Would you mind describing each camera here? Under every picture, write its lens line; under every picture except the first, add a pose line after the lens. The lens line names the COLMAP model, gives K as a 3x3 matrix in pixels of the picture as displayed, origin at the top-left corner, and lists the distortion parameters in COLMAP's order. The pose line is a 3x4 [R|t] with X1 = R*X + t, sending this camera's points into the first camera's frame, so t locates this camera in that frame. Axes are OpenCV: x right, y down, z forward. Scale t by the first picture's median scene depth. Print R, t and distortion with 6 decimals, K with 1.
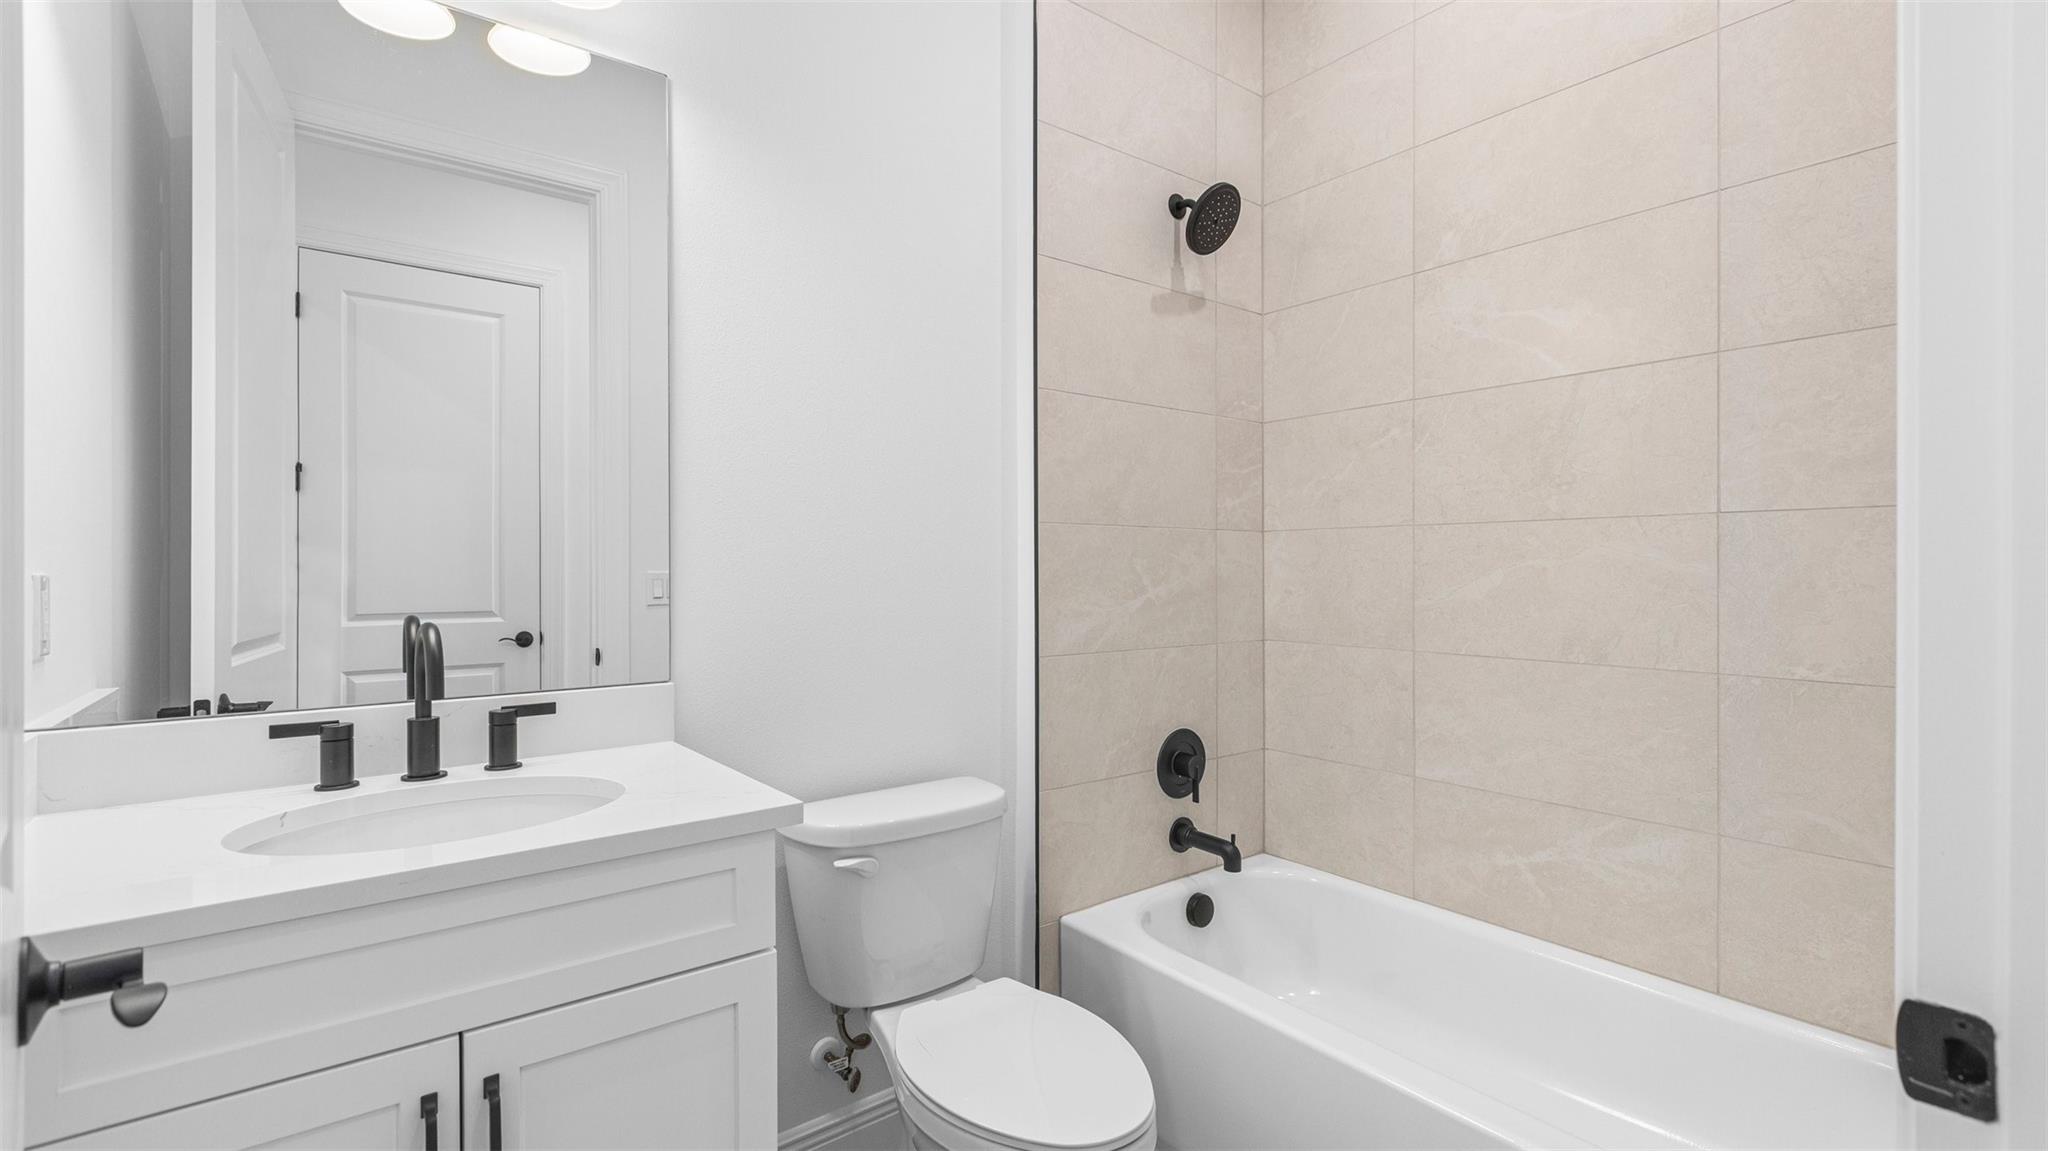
lens RADIAL K [[929.3, 0, 1028.6], [0, 929.3, 567.8], [0, 0, 1]] dist [0.000911, 0.000032]
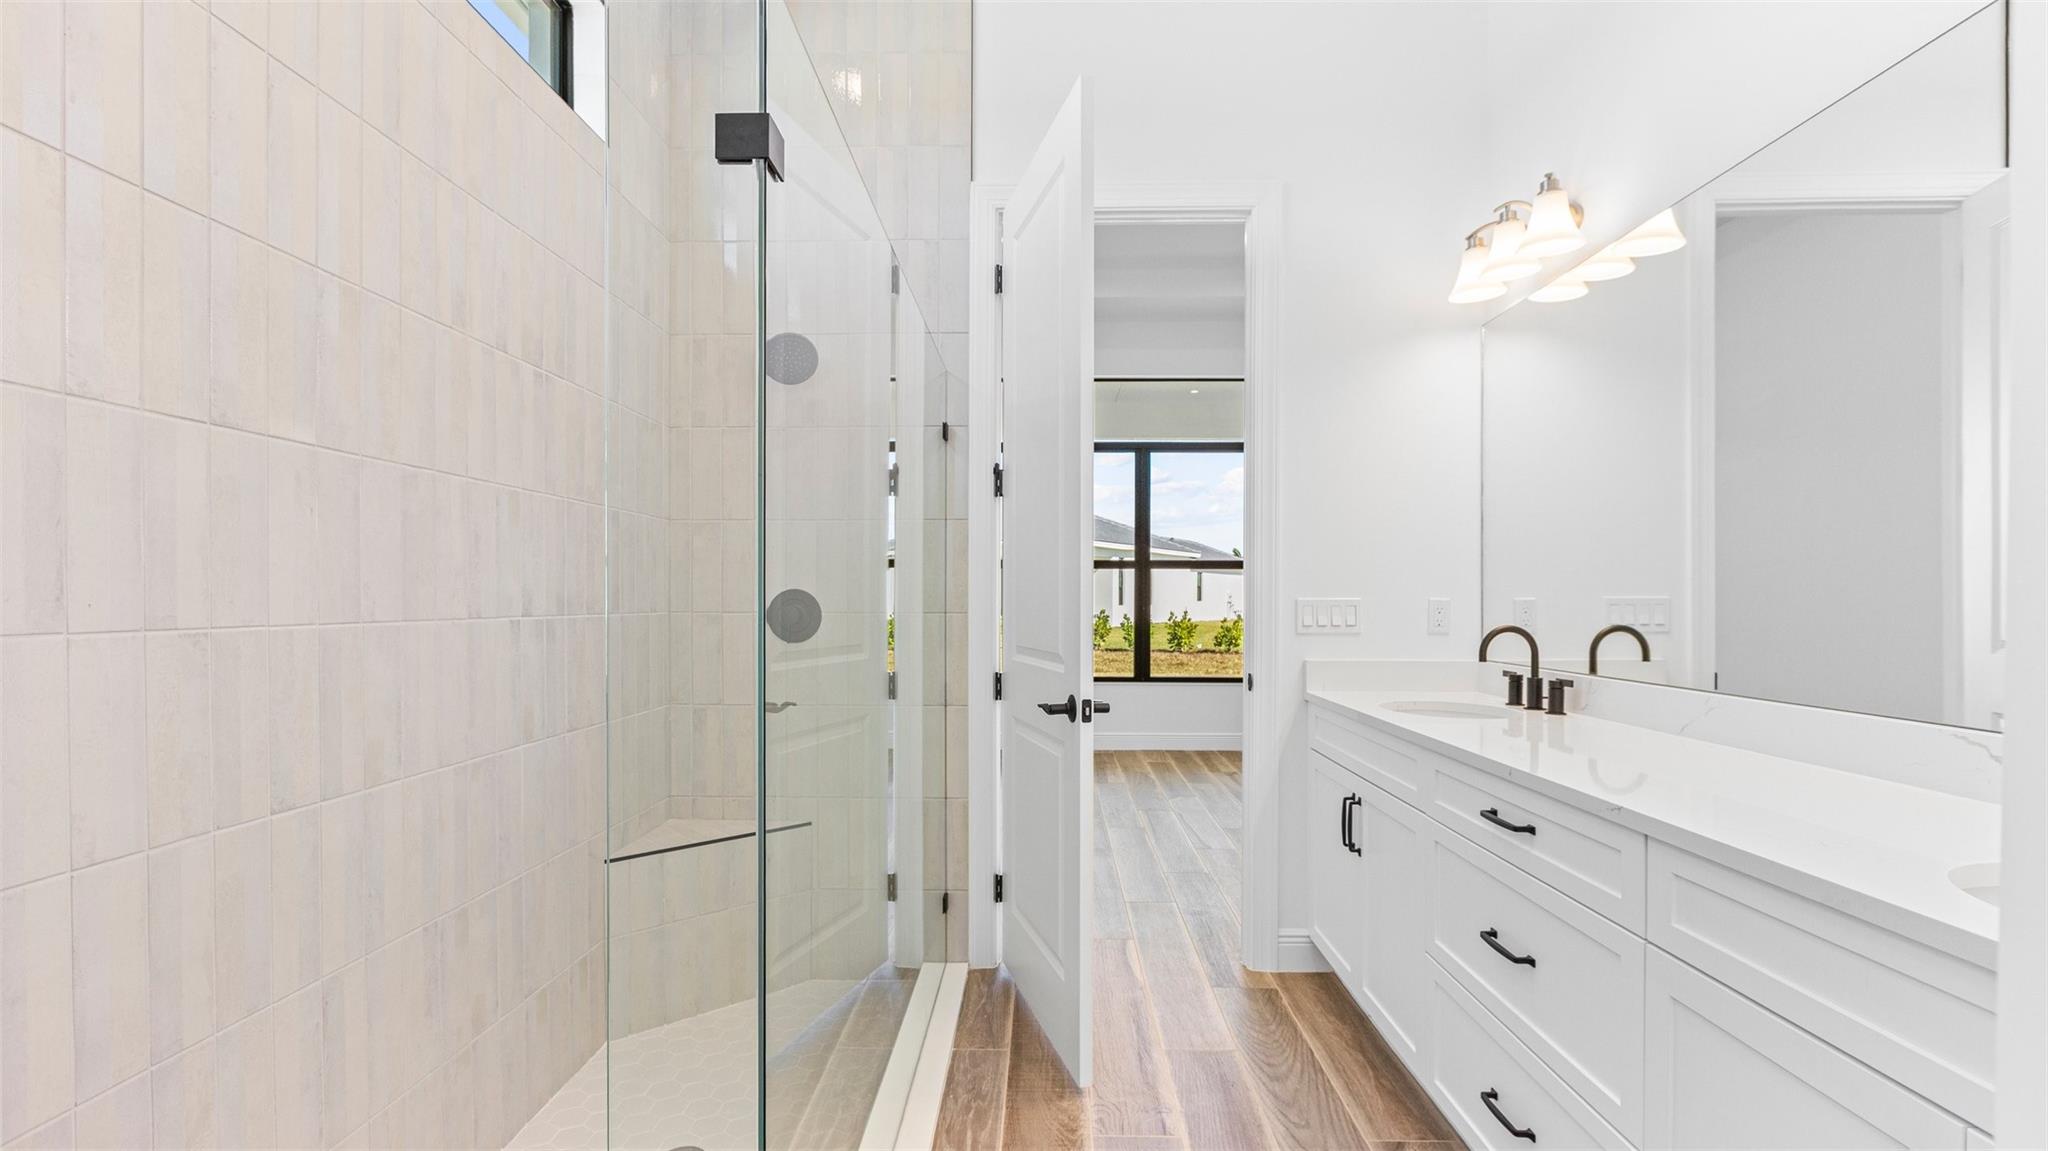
lens RADIAL K [[929.3, 0, 1014.8], [0, 929.3, 596.2], [0, 0, 1]] dist [0.000911, 0.000032]
pose [[-0.628081, 0.007507, -0.778112, 0.192862], [0.007168, 0.999967, 0.003862, -0.001839], [0.778115, -0.003152, -0.628114, 0.182868]]
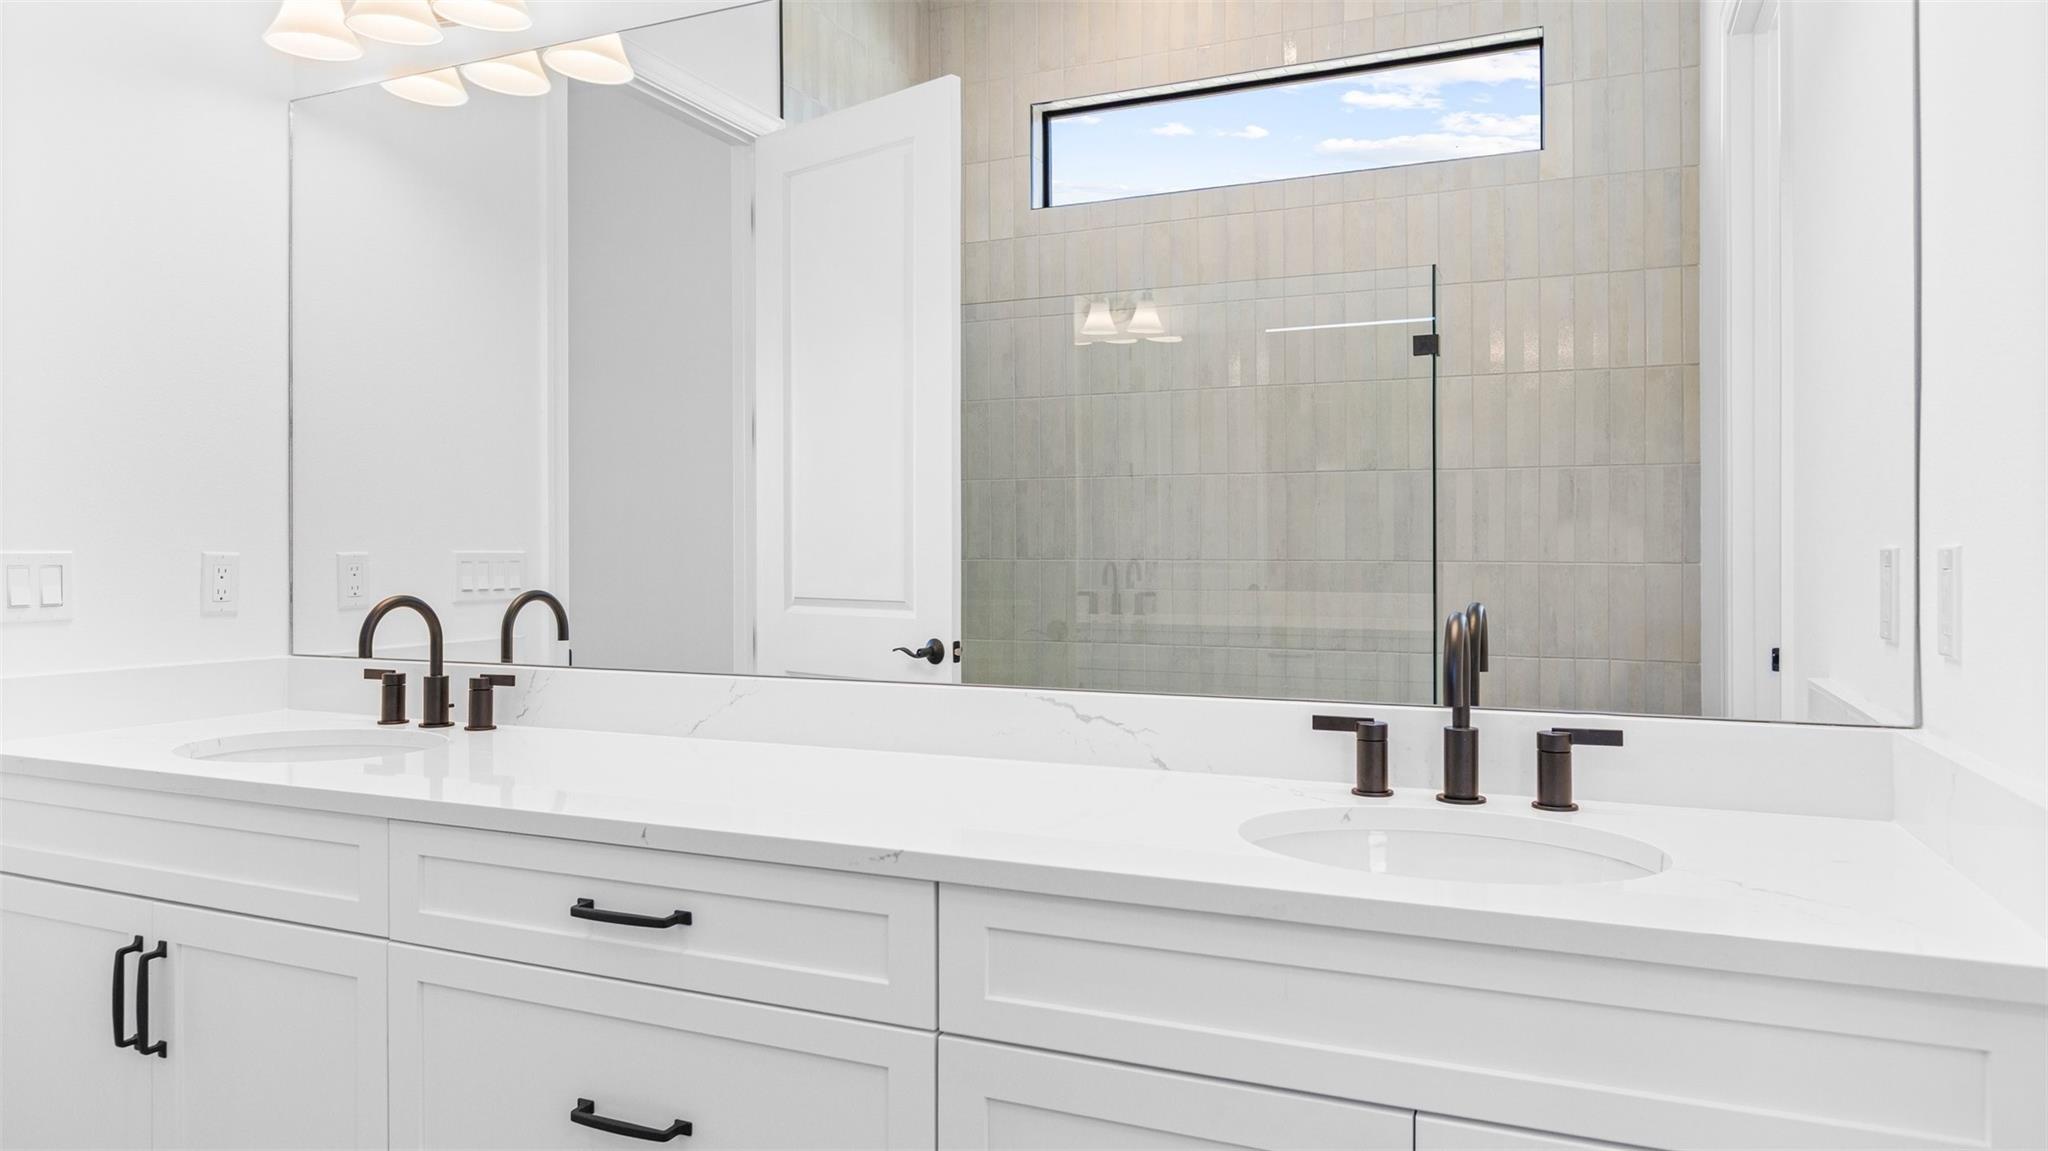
lens RADIAL K [[1269.3, 0, 1051.0], [0, 1269.3, 542.5], [0, 0, 1]] dist [-0.005480, -0.001193]
pose [[0.499319, 0.000368, -0.866418, 0.152014], [-0.004361, 0.999988, -0.002088, -0.000970], [0.866408, 0.004821, 0.499314, 0.117653]]
